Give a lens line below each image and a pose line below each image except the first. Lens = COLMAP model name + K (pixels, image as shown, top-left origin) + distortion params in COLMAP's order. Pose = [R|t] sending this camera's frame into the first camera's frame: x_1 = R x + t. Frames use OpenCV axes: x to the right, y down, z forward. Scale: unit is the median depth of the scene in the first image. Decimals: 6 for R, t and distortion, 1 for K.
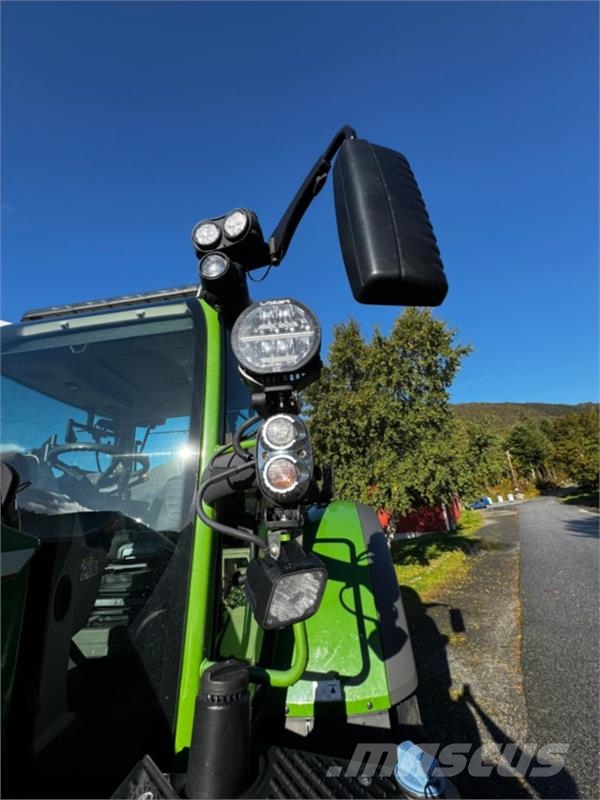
lens RADIAL K [[321.5, 0, 300.0], [0, 321.5, 400.0], [0, 0, 1]] dist [-0.000649, 0.000051]
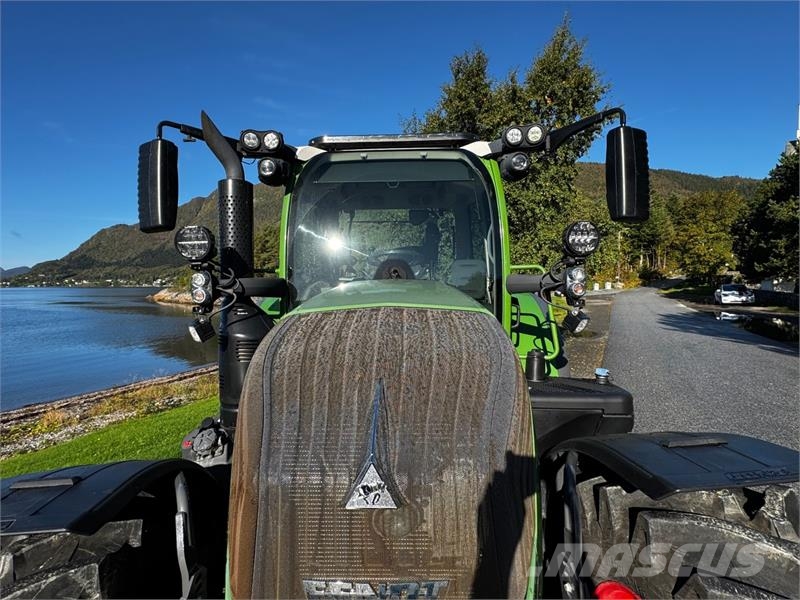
lens RADIAL K [[427.3, 0, 400.0], [0, 427.3, 300.0], [0, 0, 1]] dist [0.011154, 0.000760]
pose [[0.991797, 0.059105, 0.113335, -0.118692], [-0.095621, 0.931477, 0.351010, -0.050119], [-0.084822, -0.358968, 0.929488, -0.142209]]
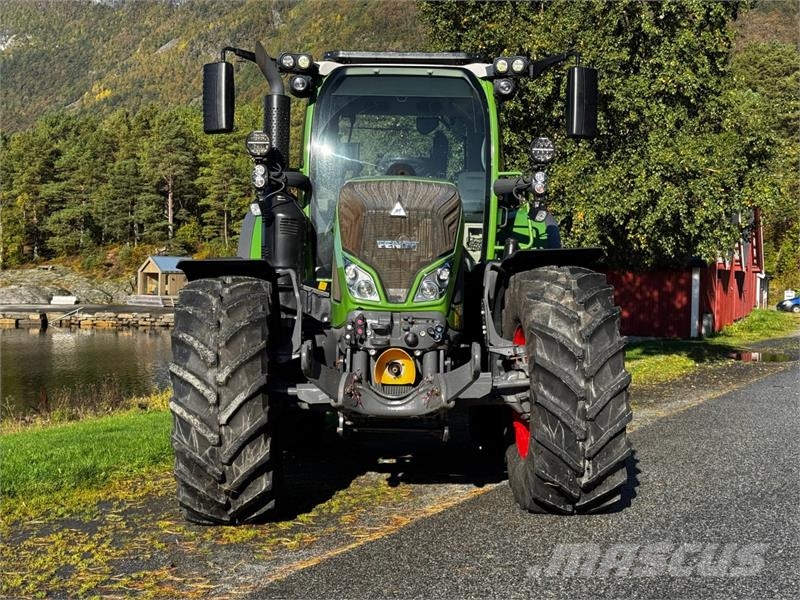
lens RADIAL K [[1129.8, 0, 400.0], [0, 1129.8, 300.0], [0, 0, 1]] dist [0.179813, -0.055615]
pose [[0.988642, 0.095469, 0.116069, -0.179777], [-0.129176, 0.934528, 0.331618, -0.159805], [-0.076810, -0.342845, 0.936247, -0.685847]]
